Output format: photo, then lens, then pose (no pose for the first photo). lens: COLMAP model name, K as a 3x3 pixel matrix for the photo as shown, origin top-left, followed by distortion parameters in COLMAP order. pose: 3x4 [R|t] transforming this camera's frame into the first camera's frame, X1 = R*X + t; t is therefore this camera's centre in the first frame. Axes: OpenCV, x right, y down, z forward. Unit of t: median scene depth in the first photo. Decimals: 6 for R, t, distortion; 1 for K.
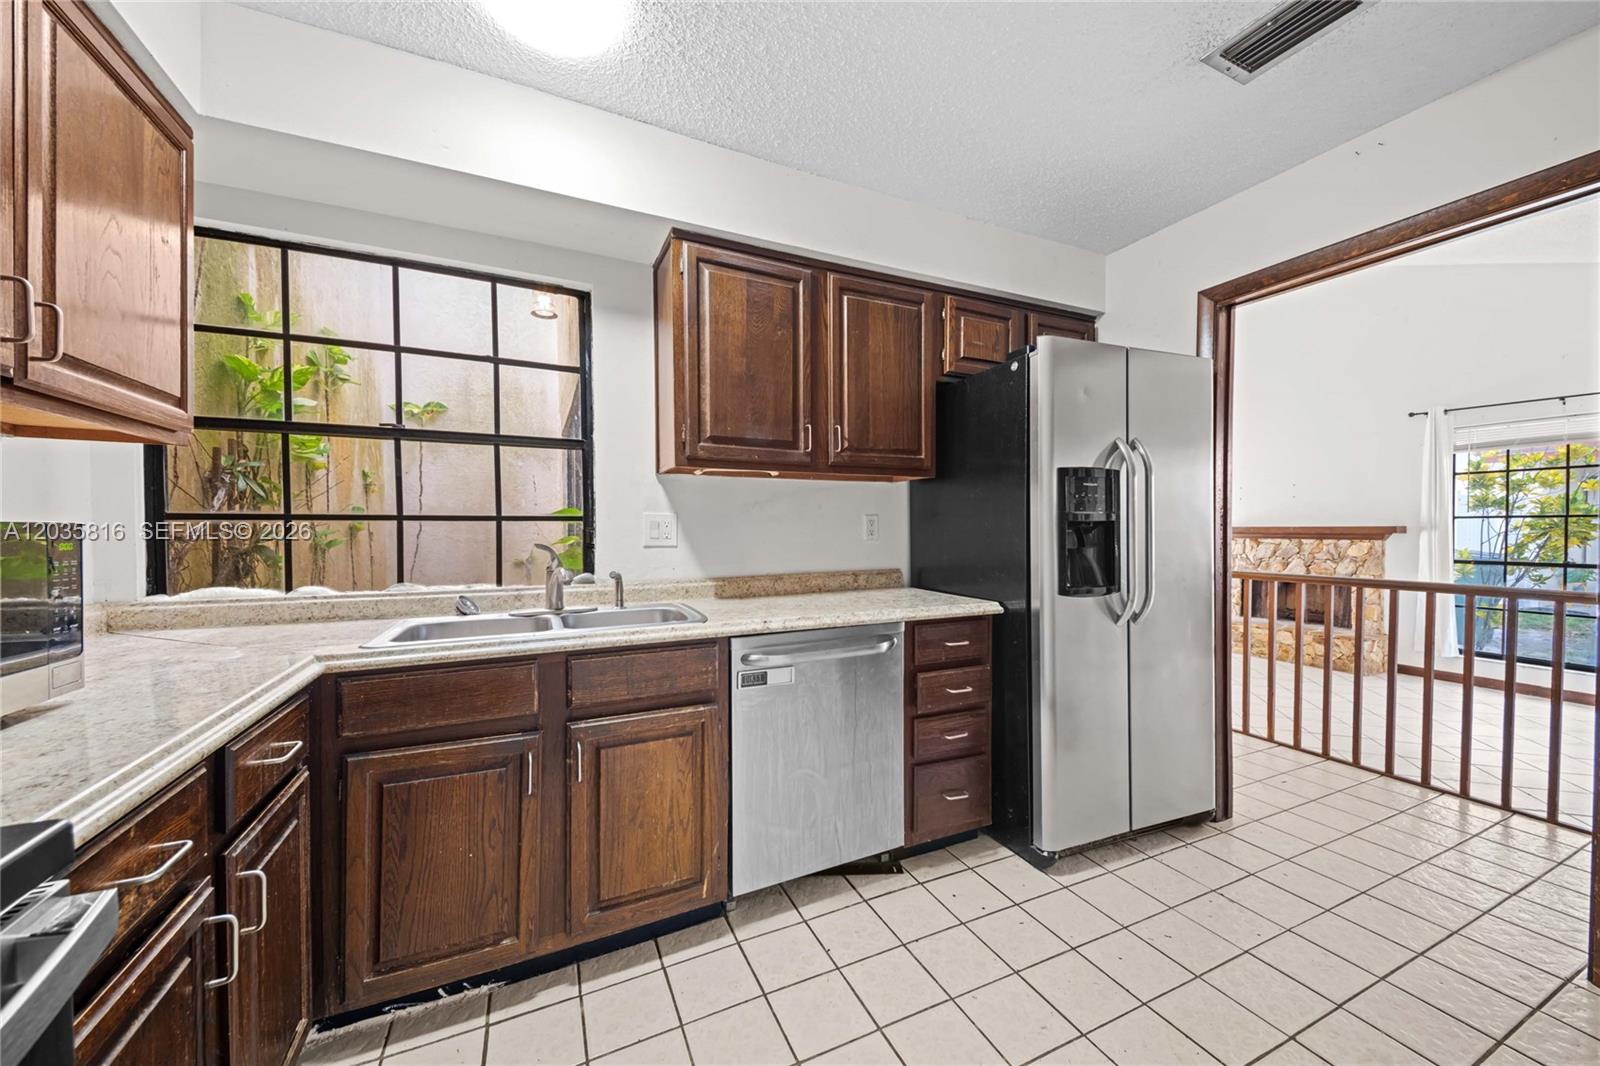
lens RADIAL K [[593.0, 0, 800.0], [0, 593.0, 533.0], [0, 0, 1]] dist [0.043290, -0.014597]
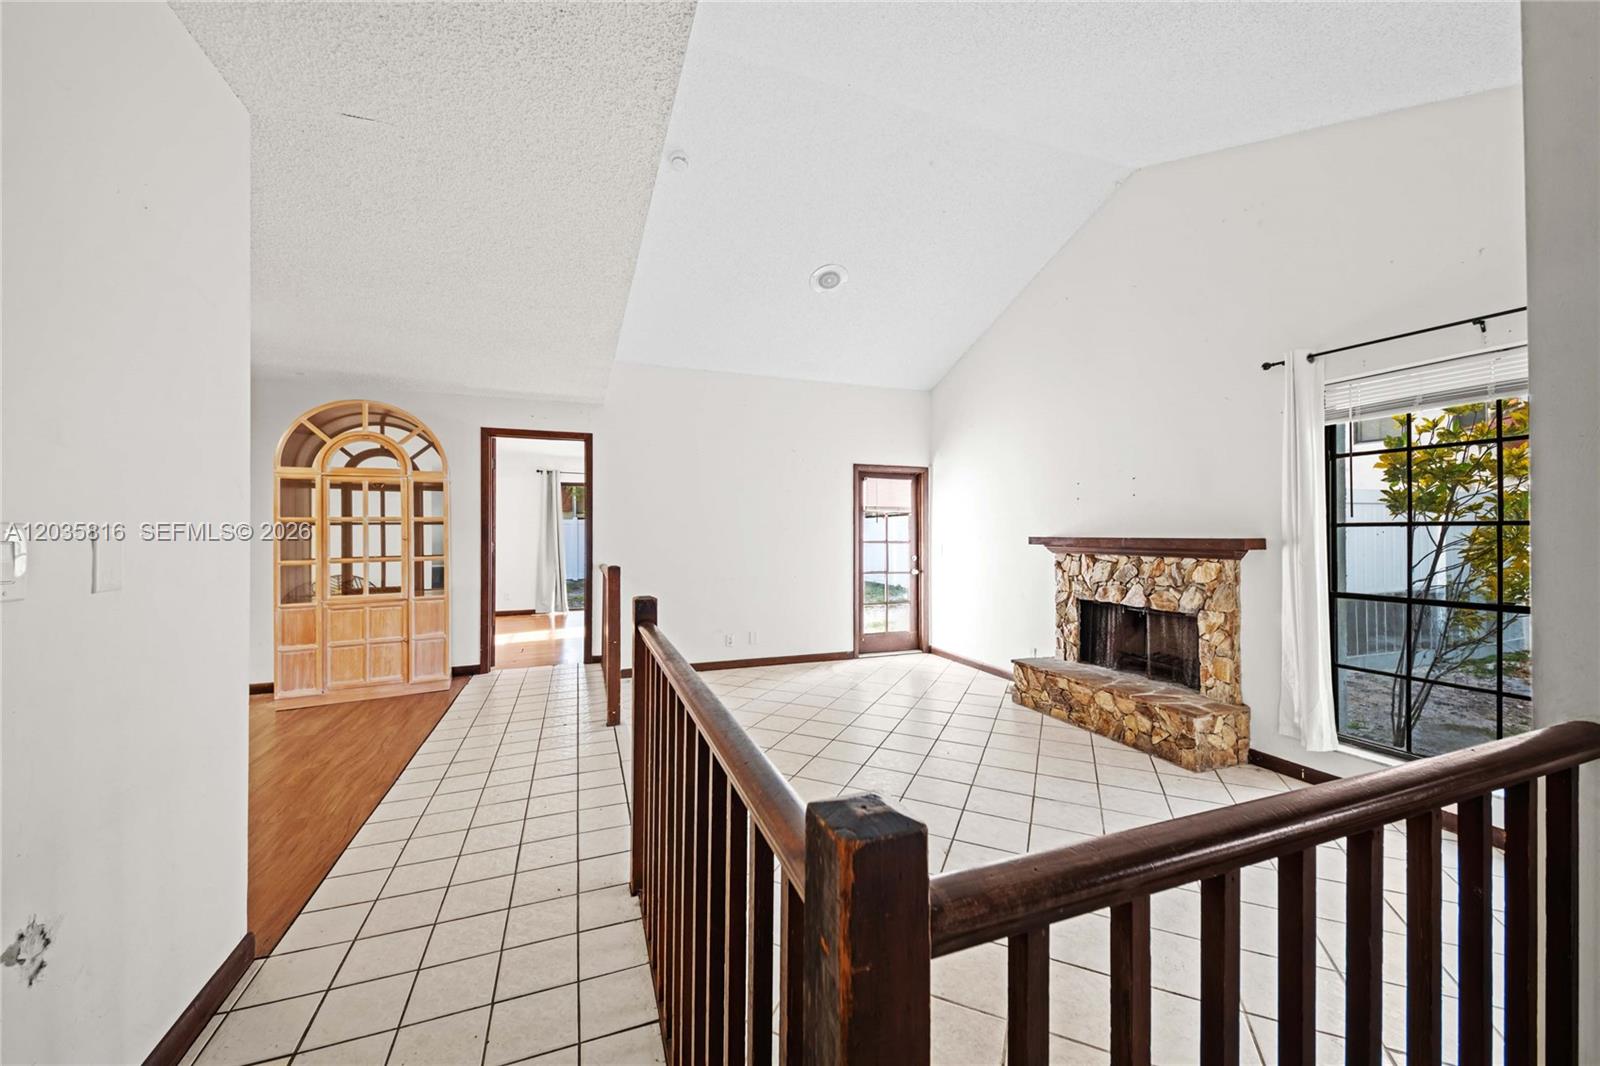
lens RADIAL K [[578.3, 0, 799.2], [0, 578.3, 526.0], [0, 0, 1]] dist [0.041181, -0.020595]
pose [[0.997262, -0.002766, -0.073896, 0.531842], [0.001263, 0.999791, -0.020389, -0.011956], [0.073937, 0.020239, 0.997058, 0.330271]]
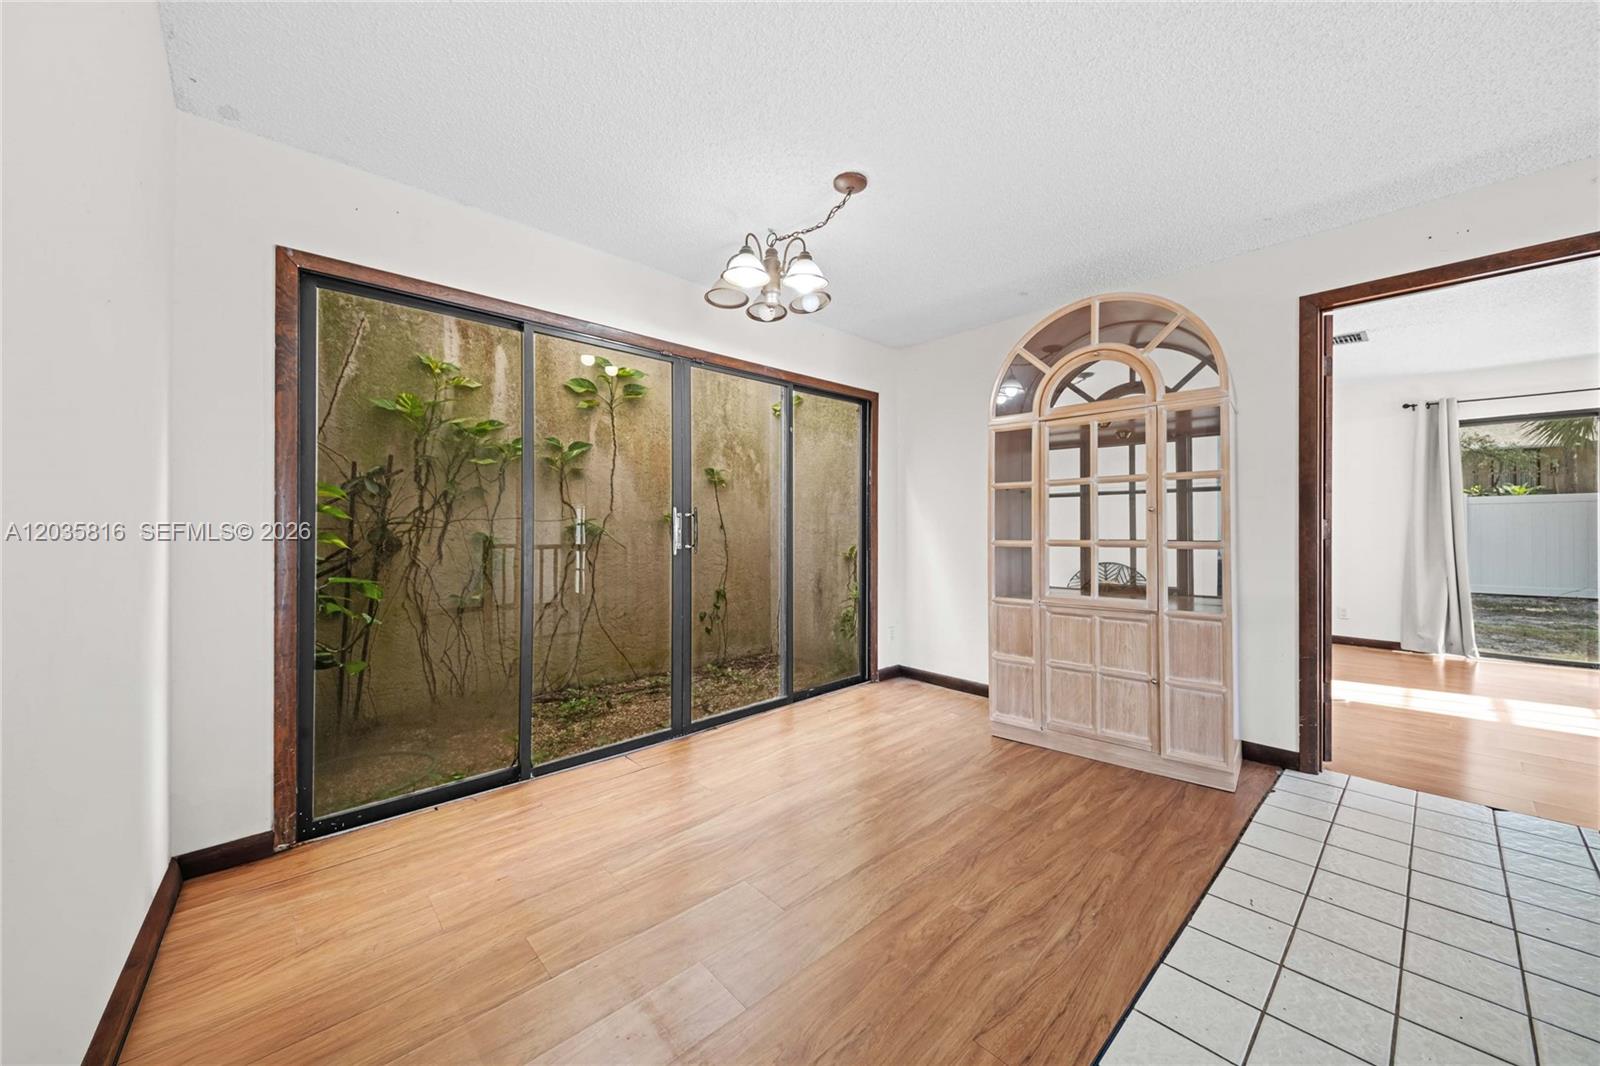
lens RADIAL K [[578.3, 0, 799.2], [0, 578.3, 526.0], [0, 0, 1]] dist [0.041181, -0.020595]
pose [[0.297336, 0.005018, -0.954760, 0.318365], [-0.009045, 0.999956, 0.002439, 0.001890], [0.954730, 0.007911, 0.297369, 0.653394]]
